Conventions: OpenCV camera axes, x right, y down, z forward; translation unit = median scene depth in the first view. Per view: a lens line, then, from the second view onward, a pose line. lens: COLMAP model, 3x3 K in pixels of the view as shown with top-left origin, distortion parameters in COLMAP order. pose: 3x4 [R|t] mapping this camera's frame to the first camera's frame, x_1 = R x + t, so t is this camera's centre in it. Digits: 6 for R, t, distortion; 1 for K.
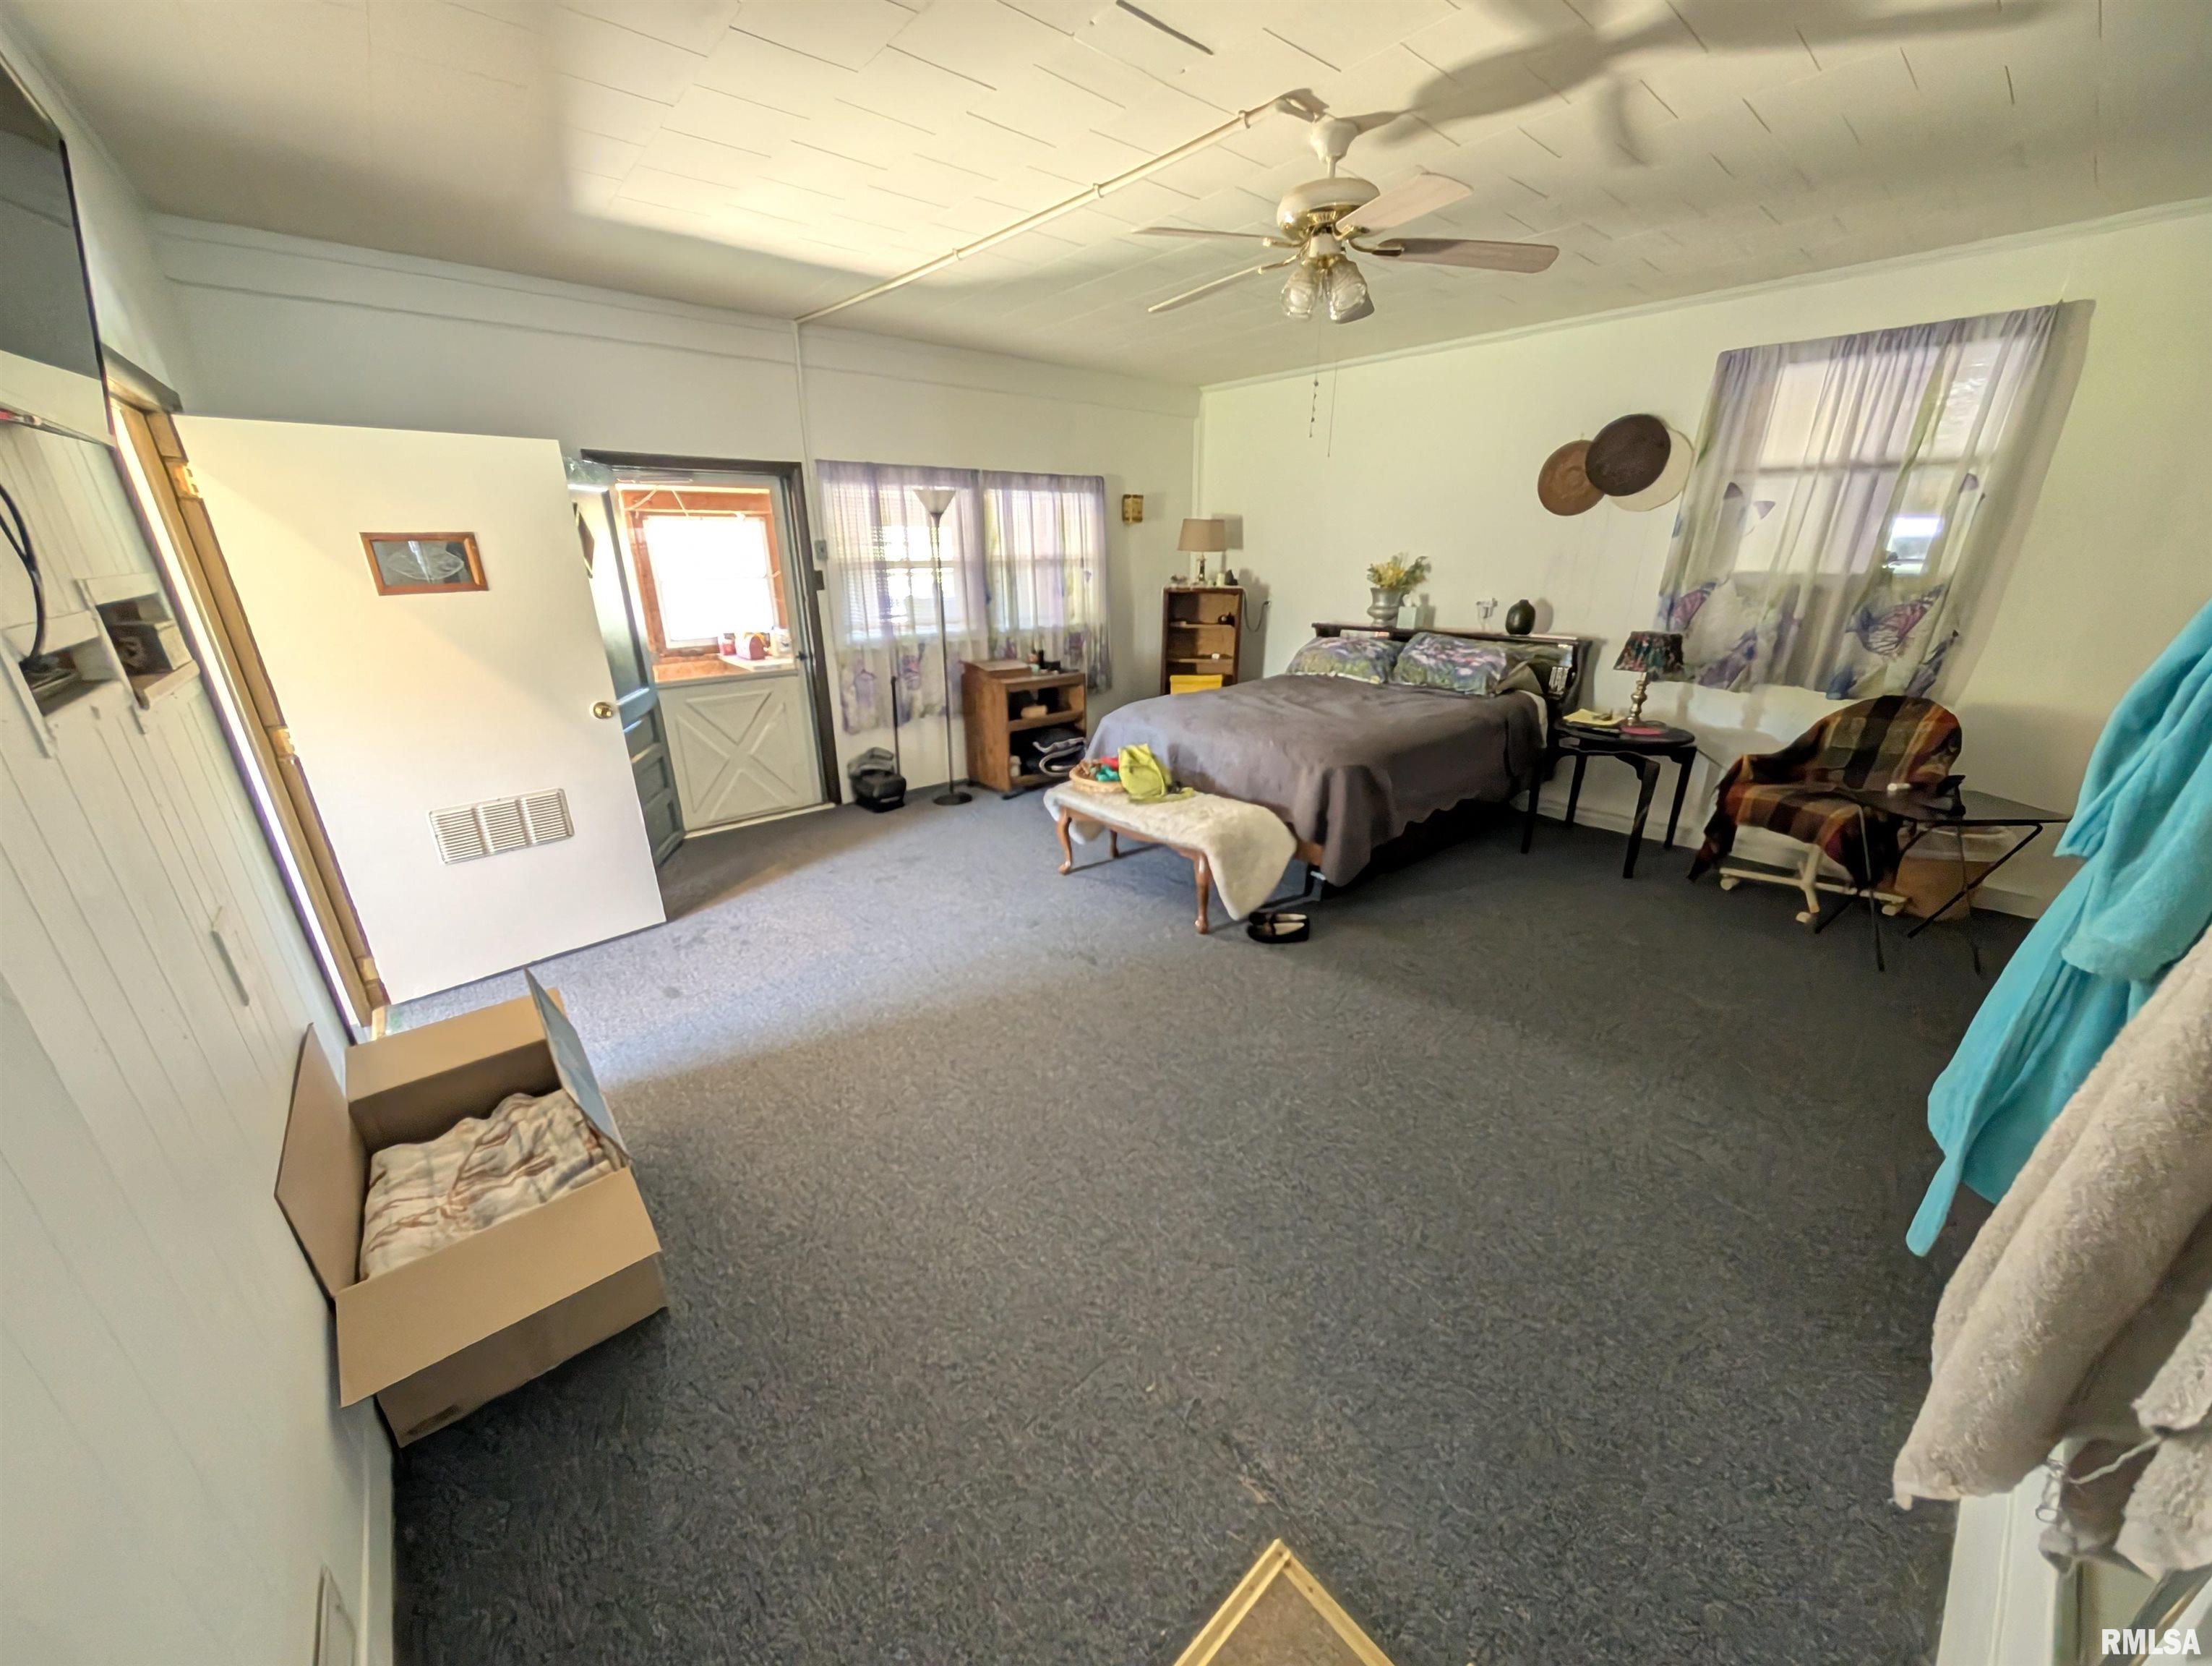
lens RADIAL K [[806.0, 0, 1101.7], [0, 806.0, 837.8], [0, 0, 1]] dist [-0.000091, 0.000001]
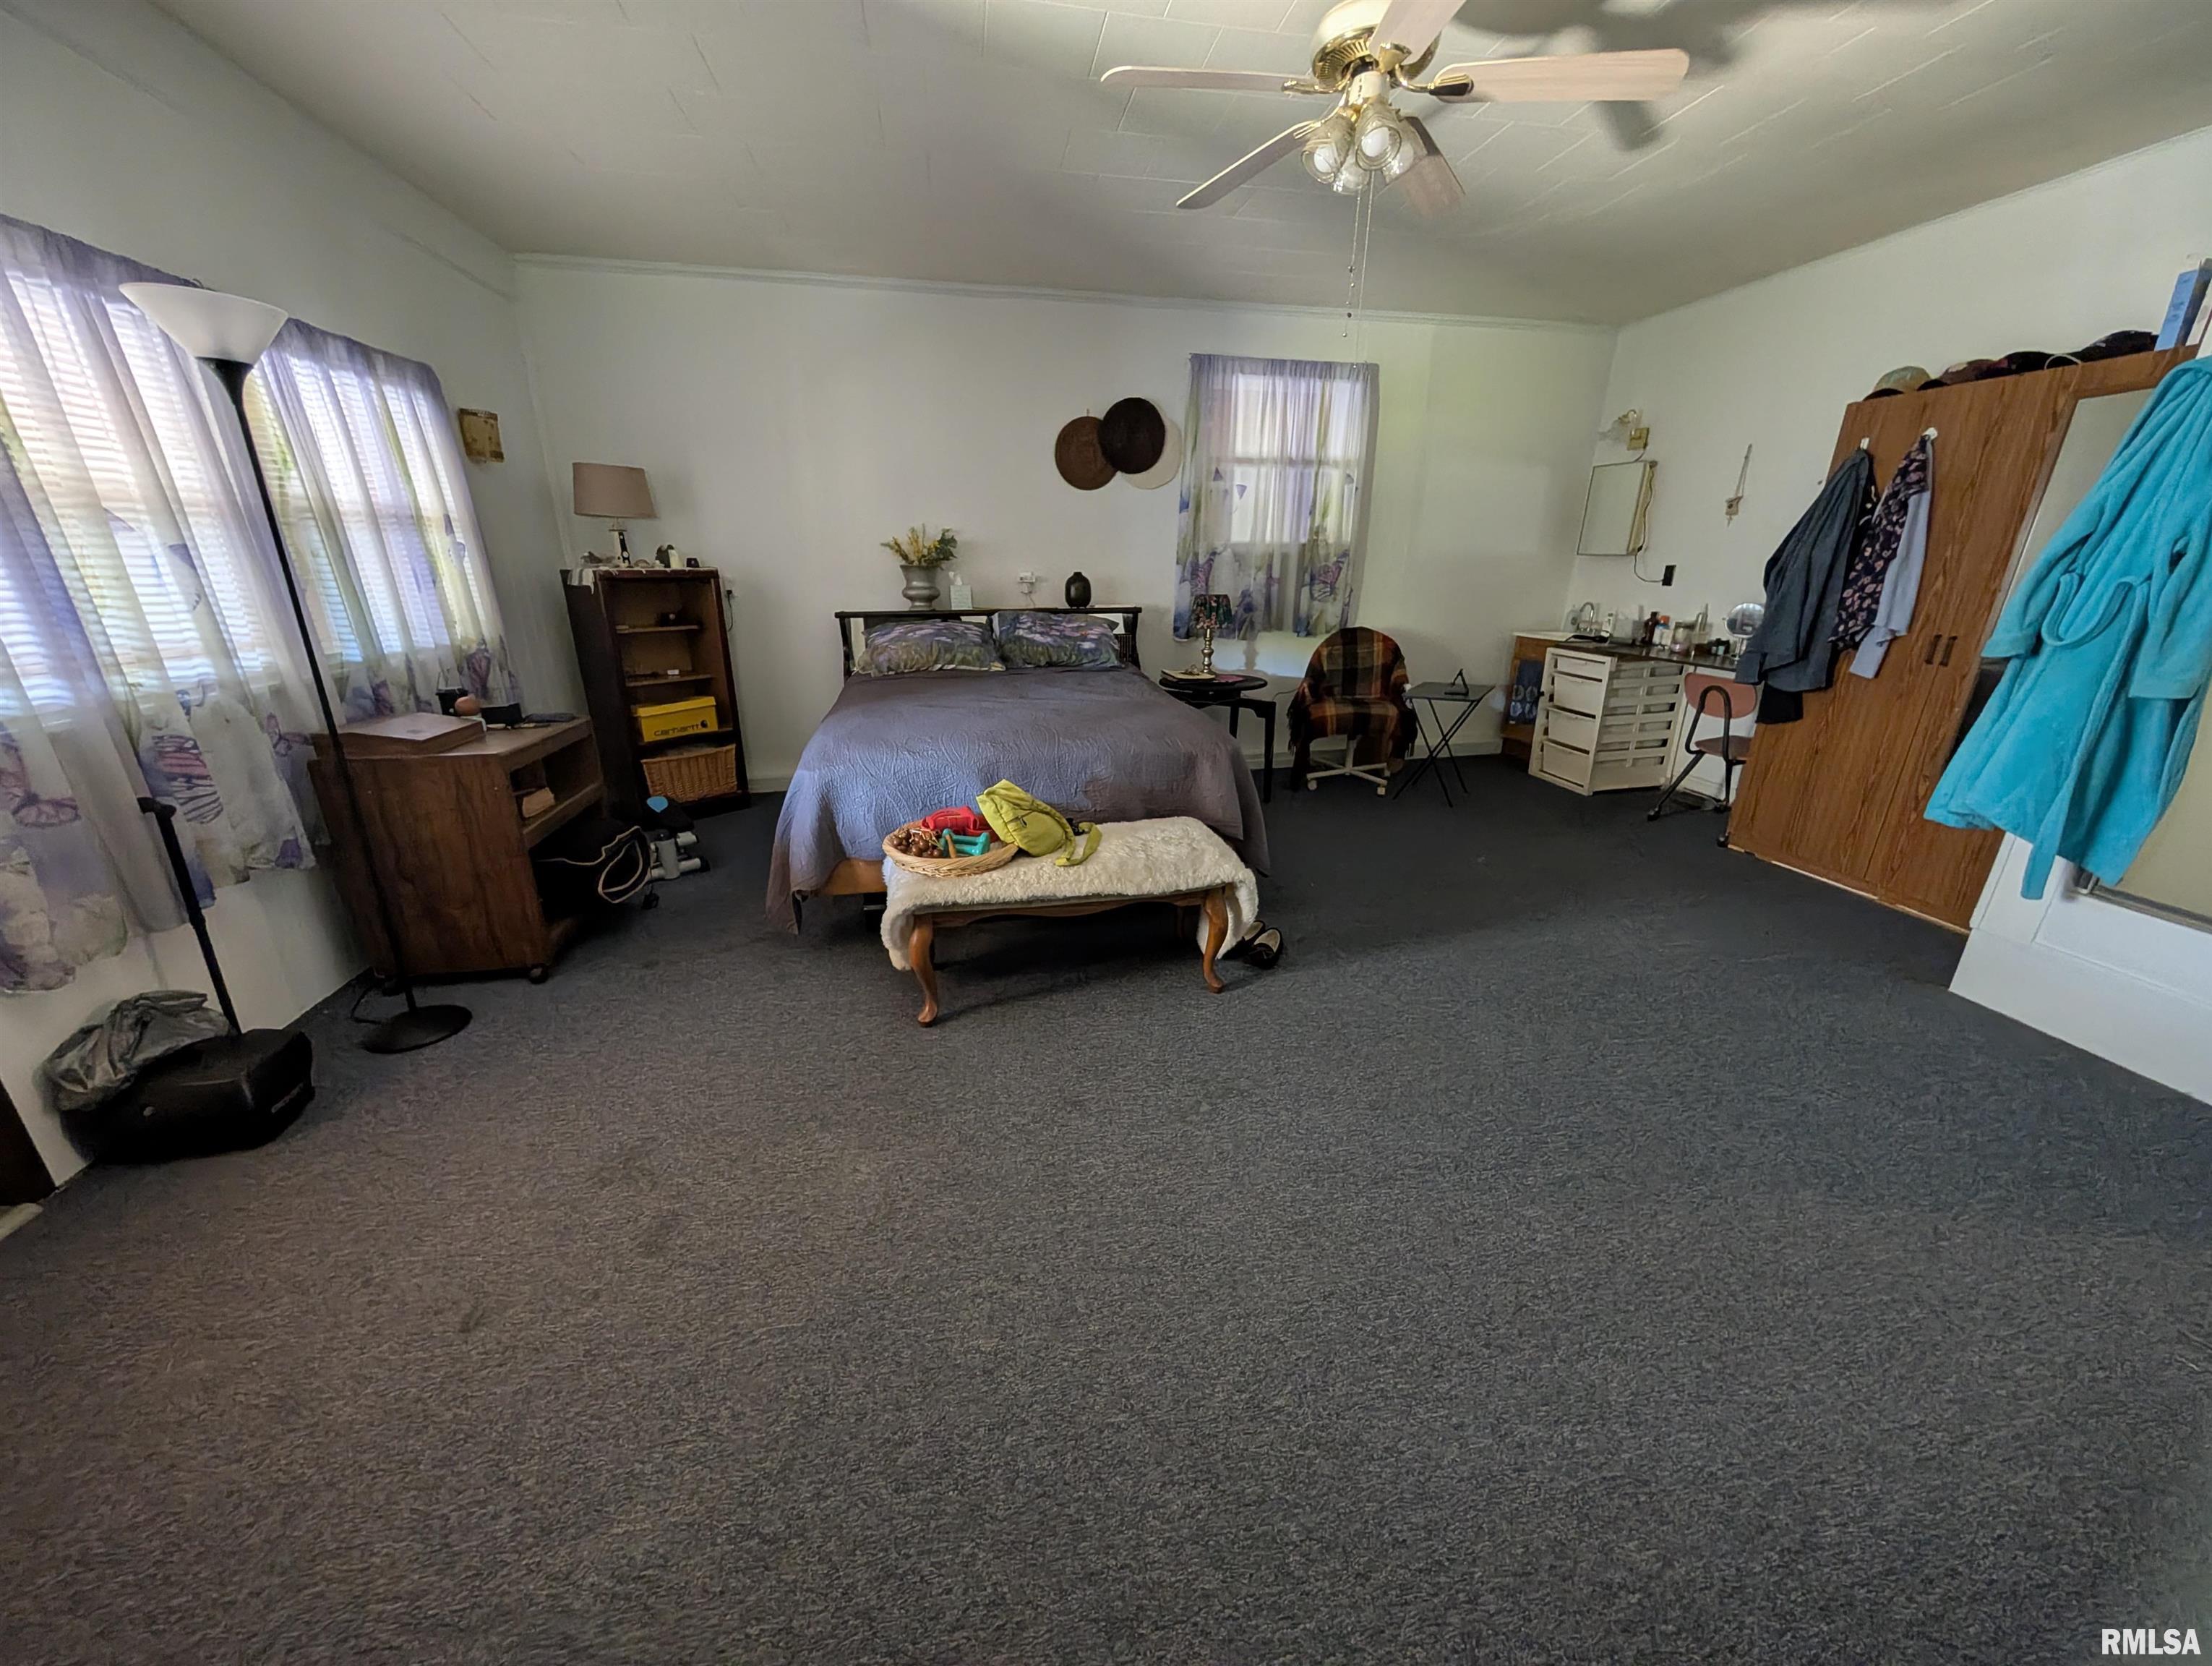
lens RADIAL K [[792.4, 0, 1106.0], [0, 792.4, 833.0], [0, 0, 1]] dist [0.006690, -0.000053]
pose [[0.517355, -0.277313, 0.809593, -0.413897], [0.283940, 0.948073, 0.143300, -0.138099], [-0.807293, 0.155739, 0.569231, 0.536822]]
